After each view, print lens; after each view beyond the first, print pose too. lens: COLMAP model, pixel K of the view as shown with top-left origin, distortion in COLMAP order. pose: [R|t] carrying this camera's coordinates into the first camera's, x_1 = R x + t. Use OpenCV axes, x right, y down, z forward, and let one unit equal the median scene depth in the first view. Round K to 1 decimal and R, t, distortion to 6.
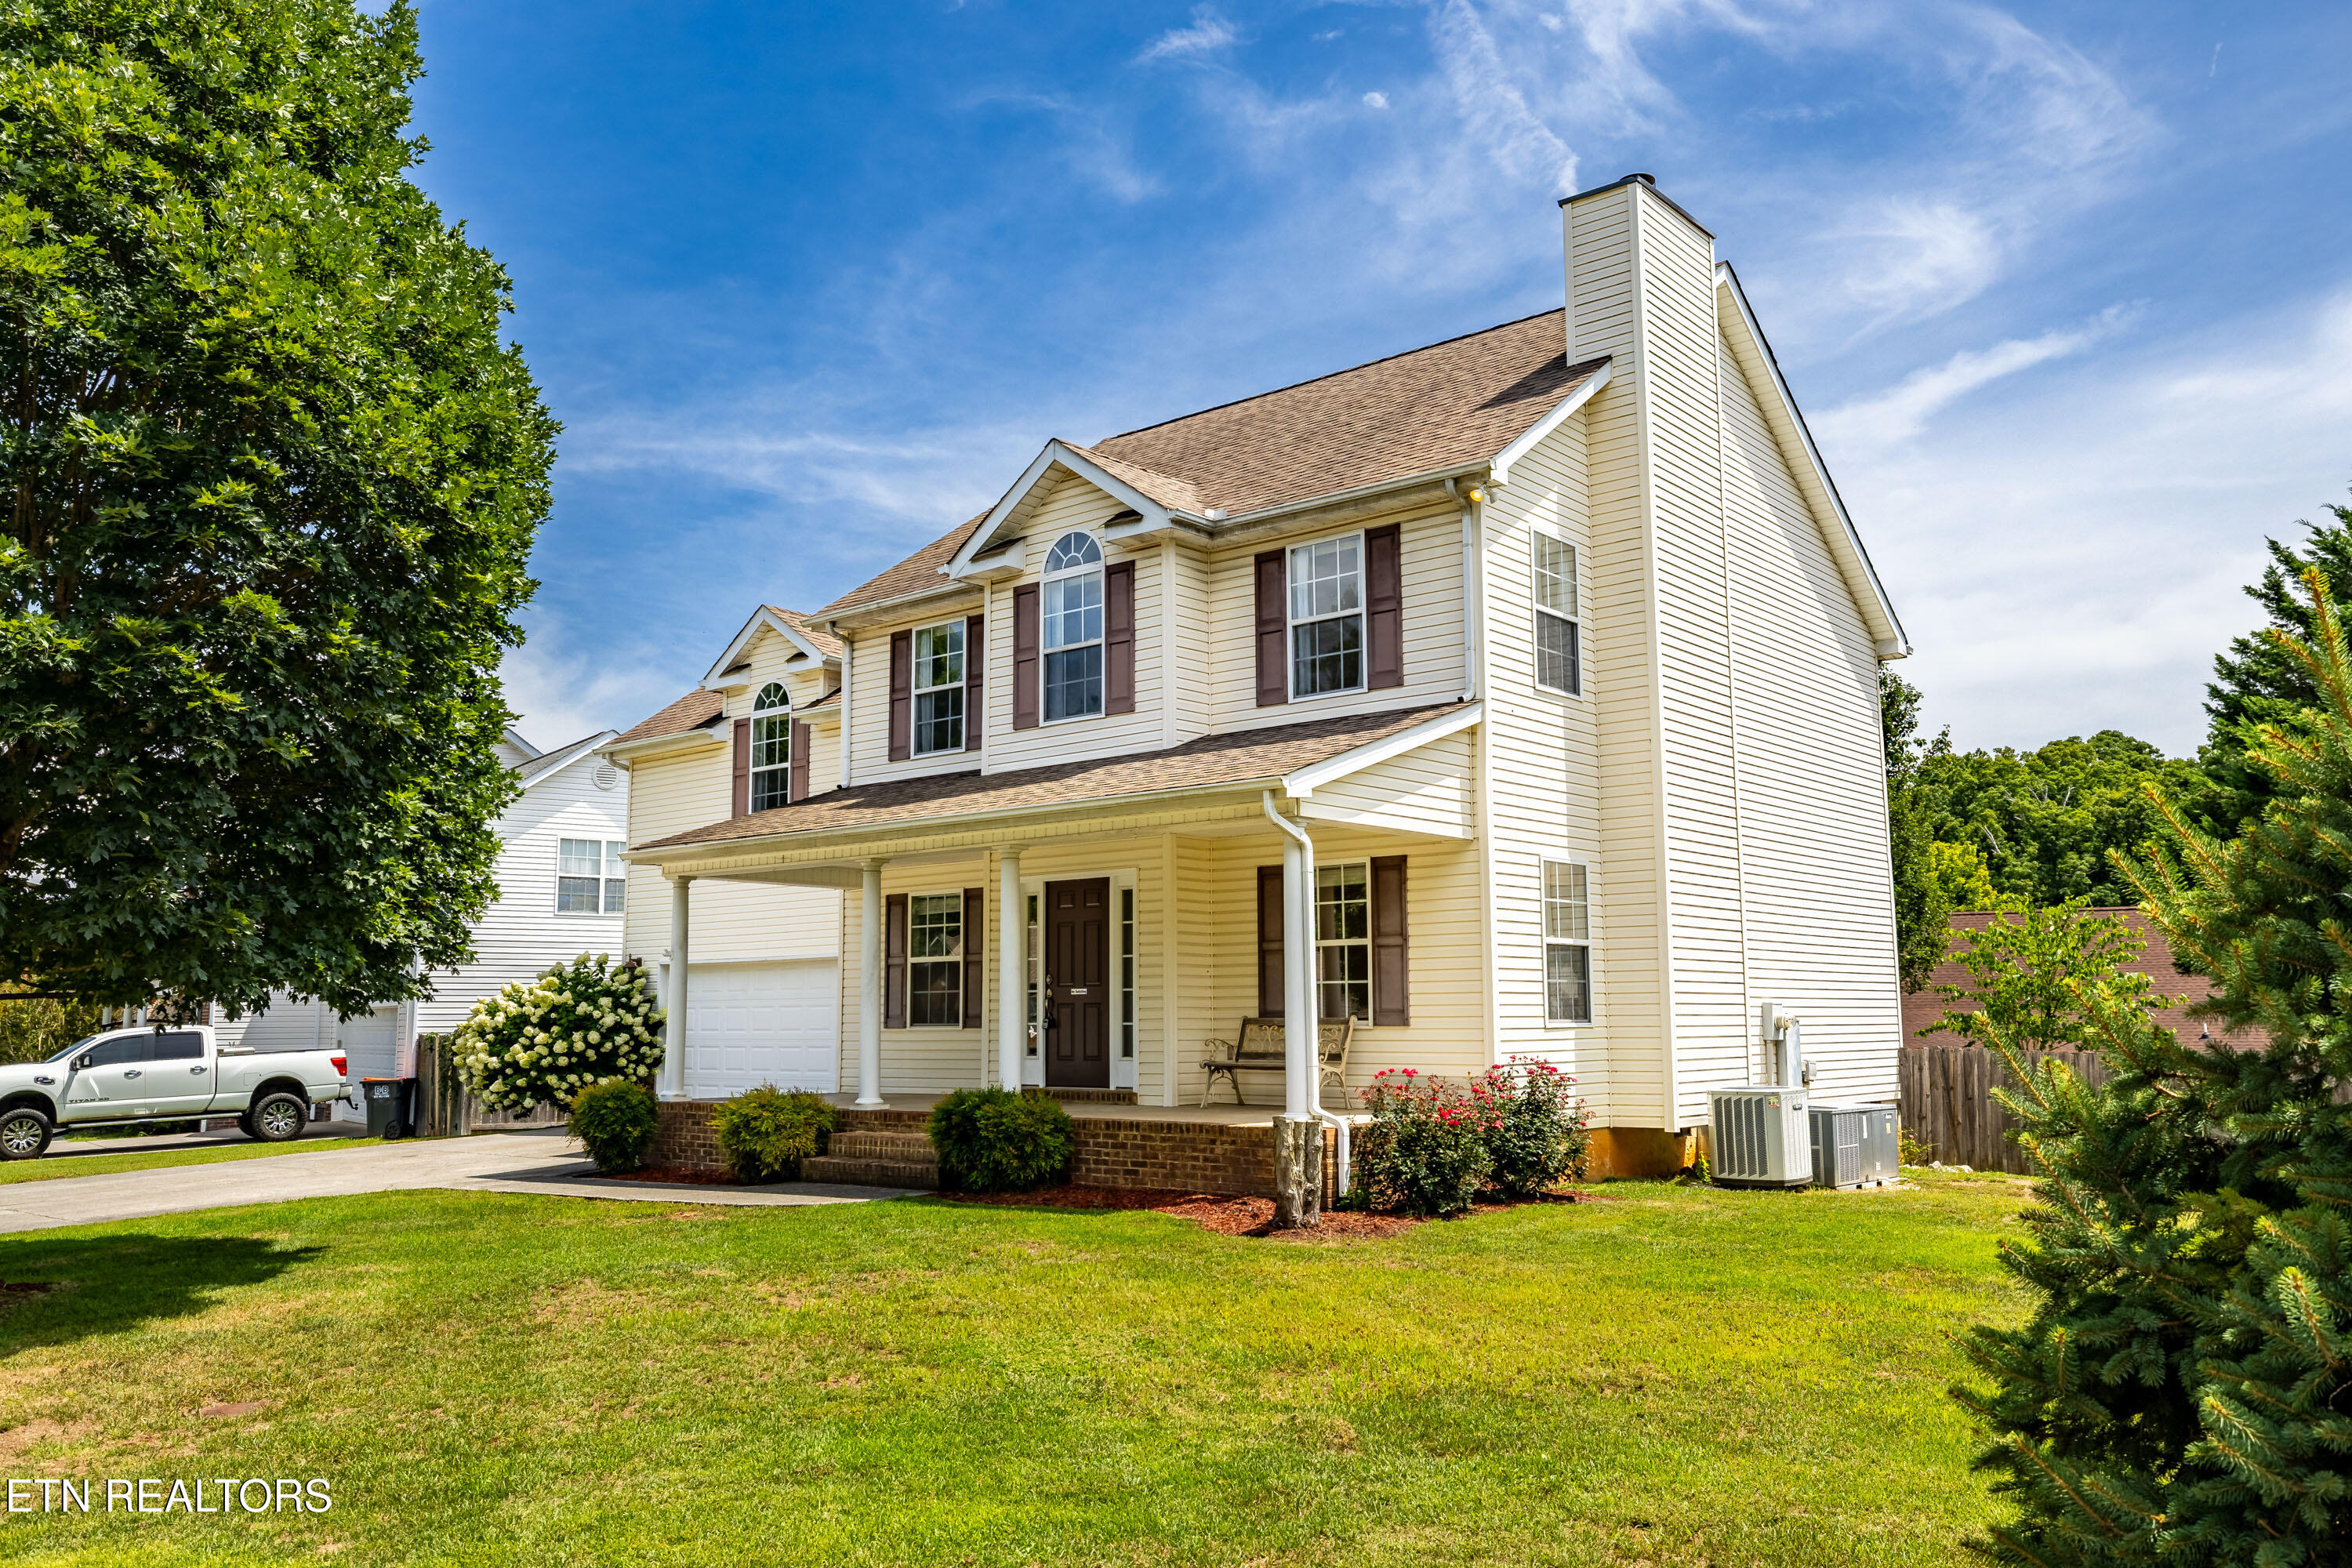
lens RADIAL K [[1752.5, 0, 1179.4], [0, 1752.5, 787.1], [0, 0, 1]] dist [-0.008041, 0.008378]
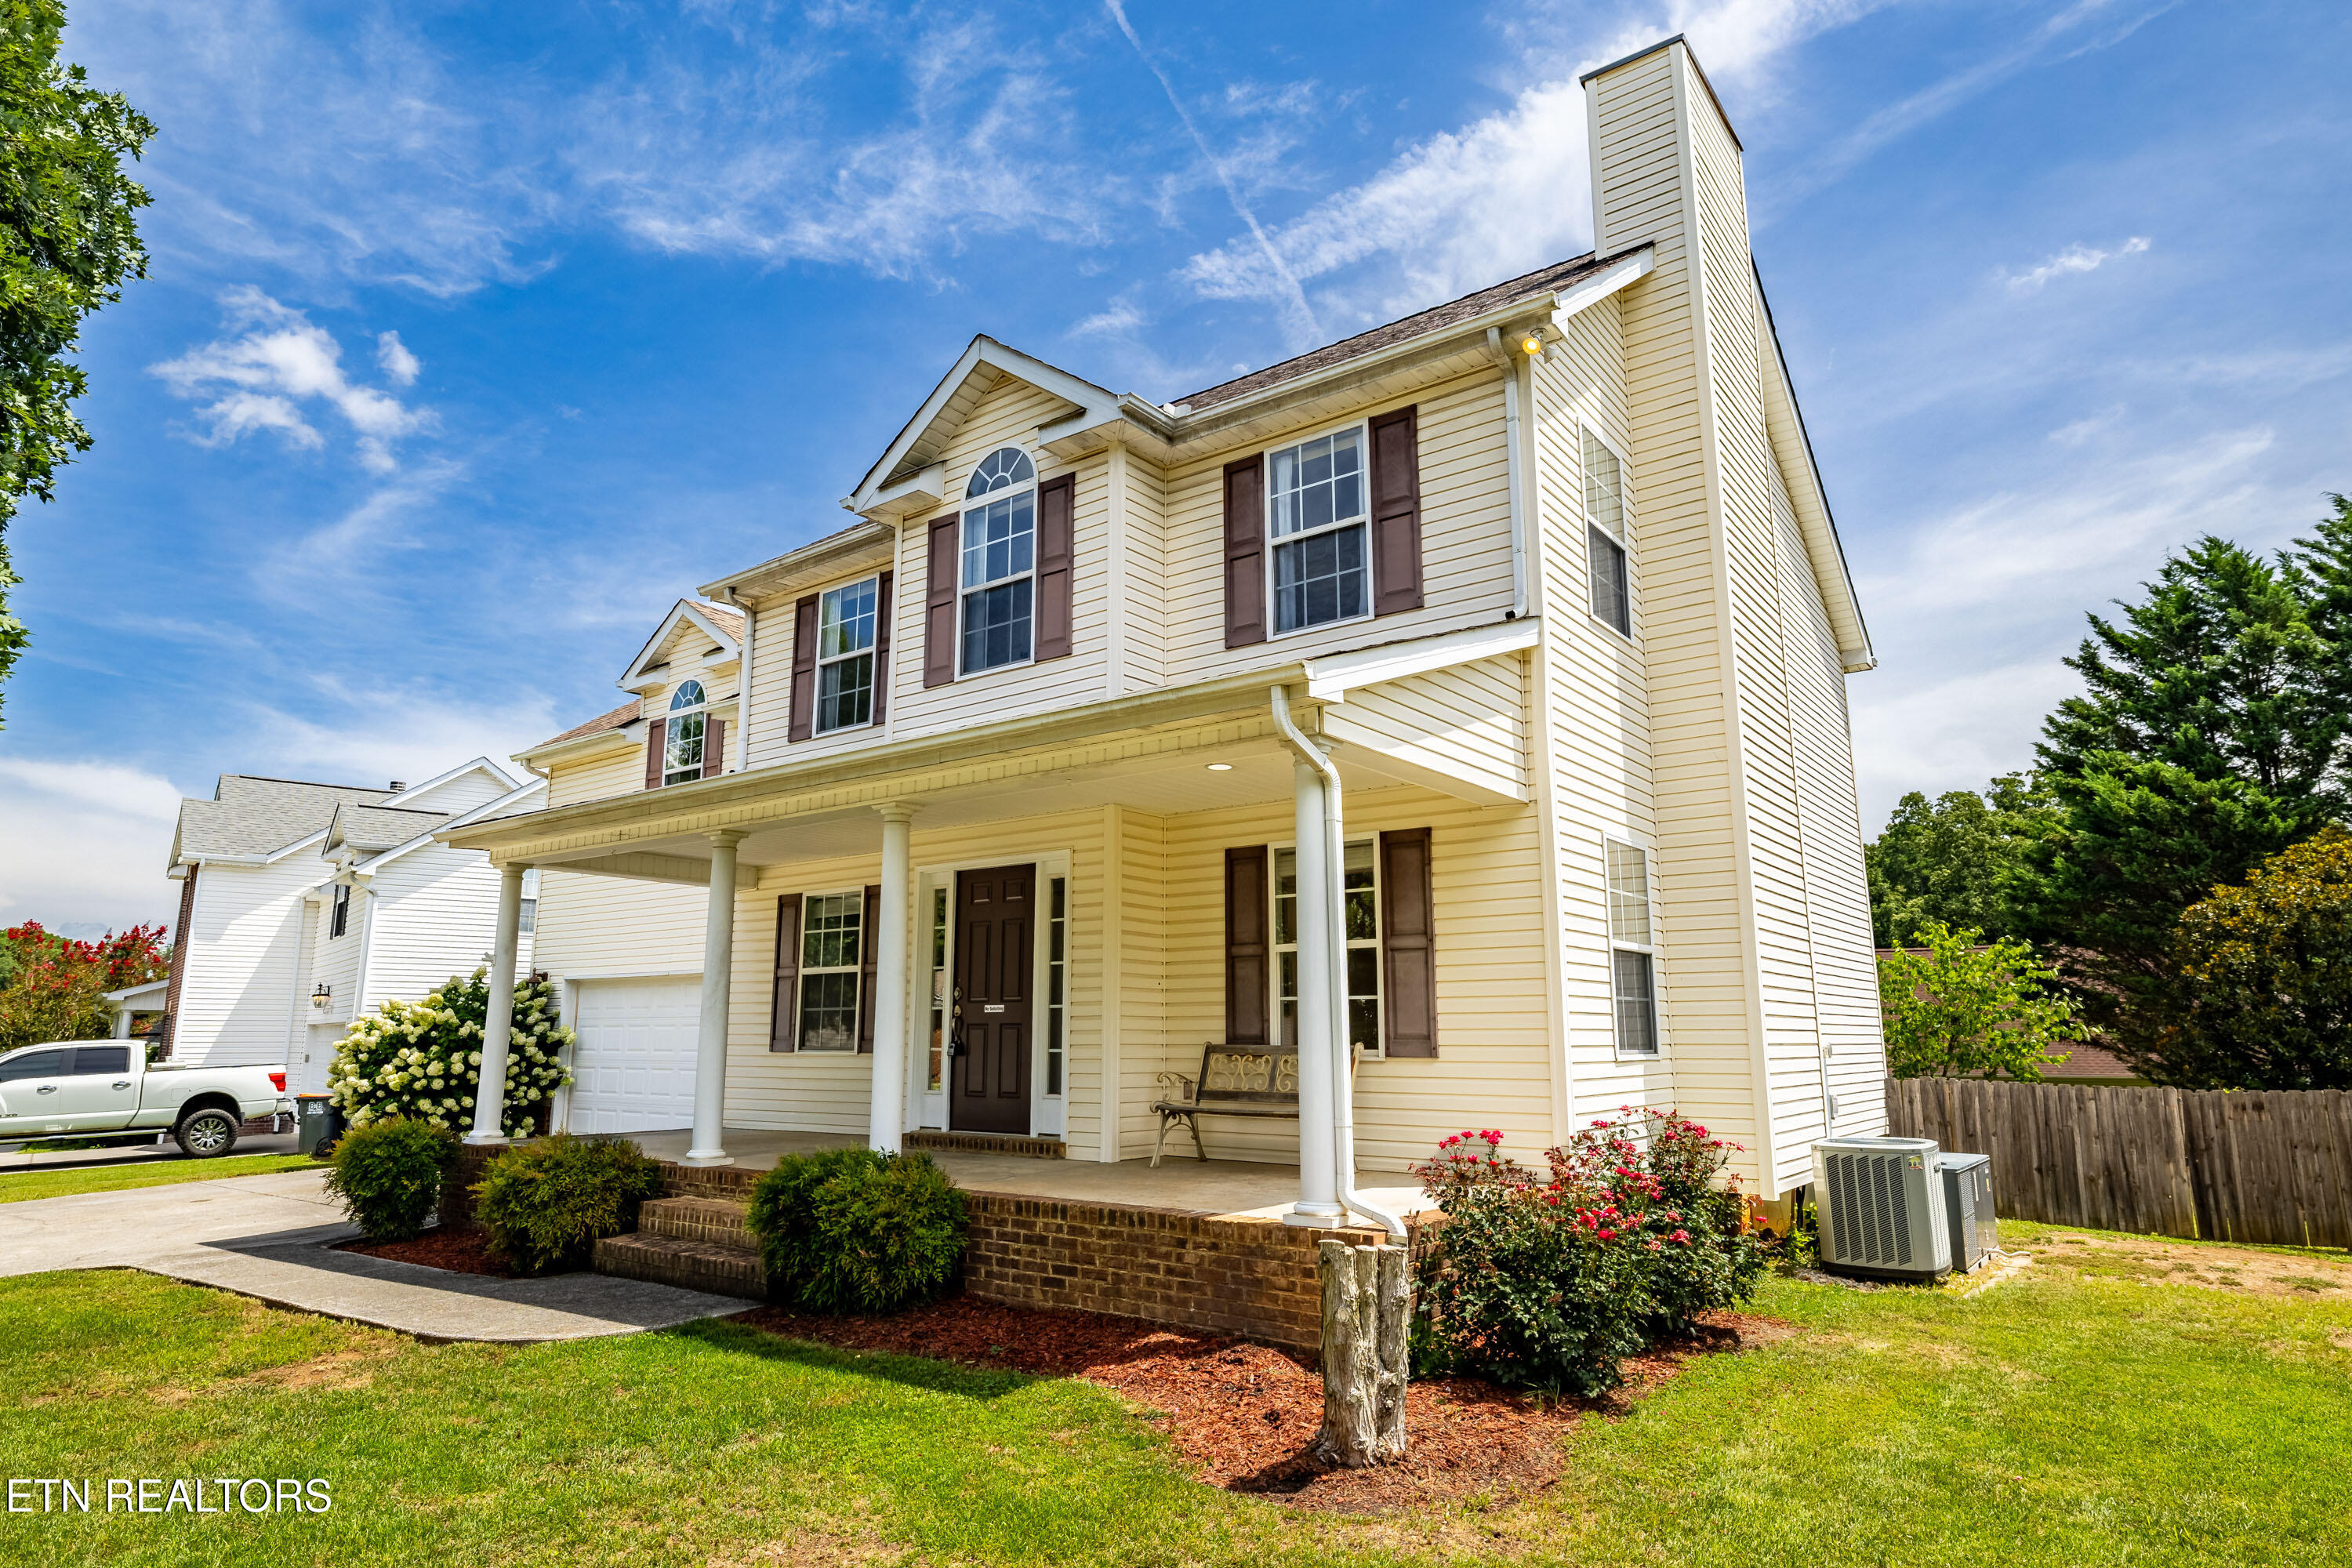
lens RADIAL K [[1297.8, 0, 1169.8], [0, 1297.8, 783.4], [0, 0, 1]] dist [-0.005933, 0.000712]
pose [[0.998703, 0.016000, 0.048343, -0.008396], [-0.012968, 0.997967, -0.062392, 0.051487], [-0.049243, 0.061684, 0.996880, 0.413400]]
